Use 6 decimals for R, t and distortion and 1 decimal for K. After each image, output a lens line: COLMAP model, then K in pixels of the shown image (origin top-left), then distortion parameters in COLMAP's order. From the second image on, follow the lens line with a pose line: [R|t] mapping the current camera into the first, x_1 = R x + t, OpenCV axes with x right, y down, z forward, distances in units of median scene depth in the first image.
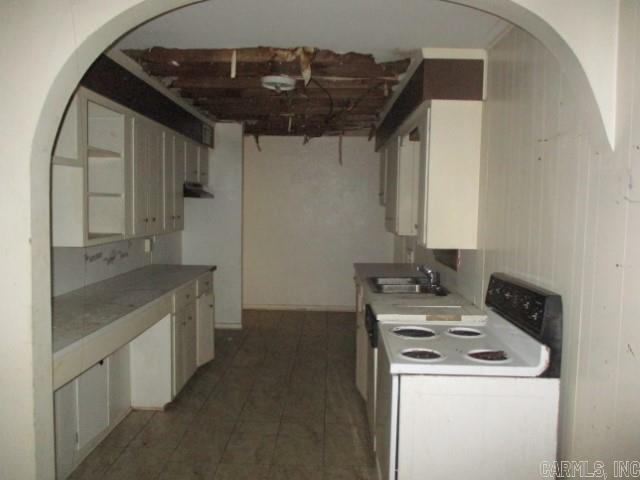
lens RADIAL K [[539.0, 0, 319.7], [0, 539.0, 239.5], [0, 0, 1]] dist [-0.039744, 0.017852]
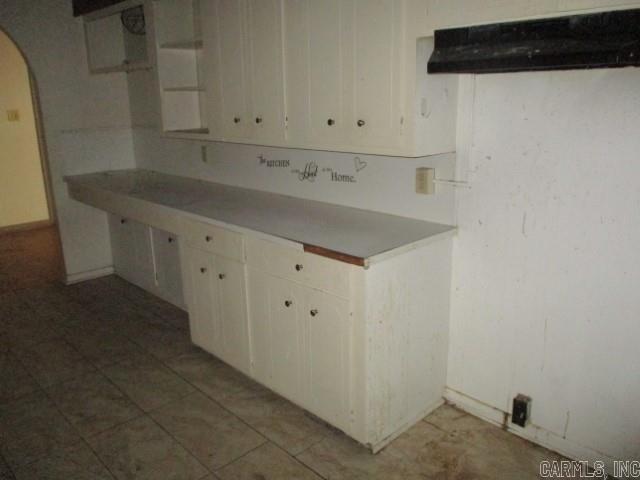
lens RADIAL K [[539.0, 0, 320.4], [0, 539.0, 239.2], [0, 0, 1]] dist [-0.039744, 0.017852]
pose [[-0.716508, 0.190449, -0.671078, 0.128100], [-0.034473, 0.951168, 0.306744, -0.131066], [0.696727, 0.242918, -0.674954, 1.940003]]
